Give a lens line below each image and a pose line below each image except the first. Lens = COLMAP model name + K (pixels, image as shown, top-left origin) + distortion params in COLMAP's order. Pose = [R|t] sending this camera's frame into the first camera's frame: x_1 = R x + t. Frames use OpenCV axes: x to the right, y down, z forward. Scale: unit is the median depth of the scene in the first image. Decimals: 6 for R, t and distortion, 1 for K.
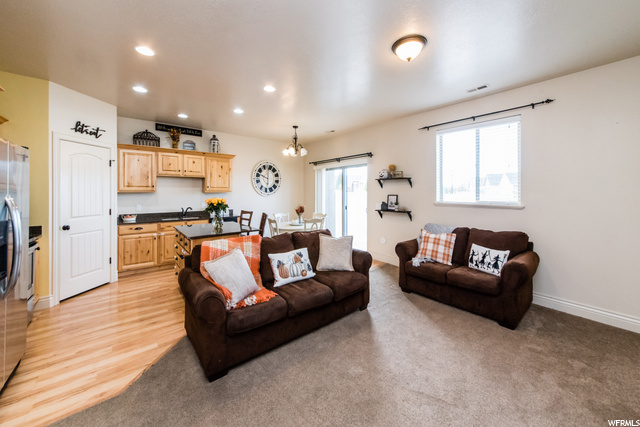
lens RADIAL K [[231.9, 0, 314.3], [0, 231.9, 191.1], [0, 0, 1]] dist [-0.006801, 0.000242]
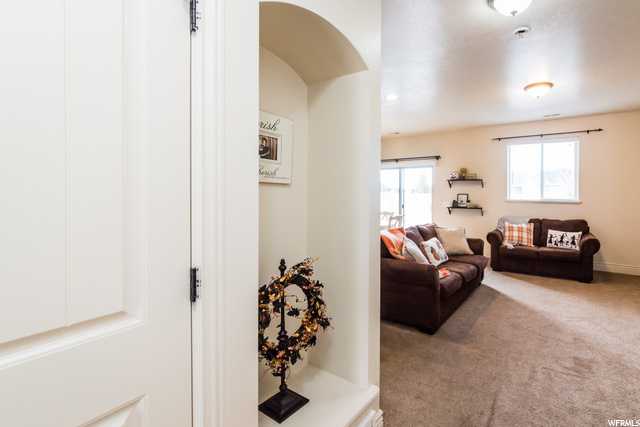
lens RADIAL K [[271.2, 0, 329.2], [0, 271.2, 193.2], [0, 0, 1]] dist [-0.008613, 0.001367]
pose [[0.971690, 0.008533, 0.236104, -0.890024], [-0.010467, 0.999921, 0.006941, 0.014902], [-0.236026, -0.009216, 0.971703, -0.220675]]
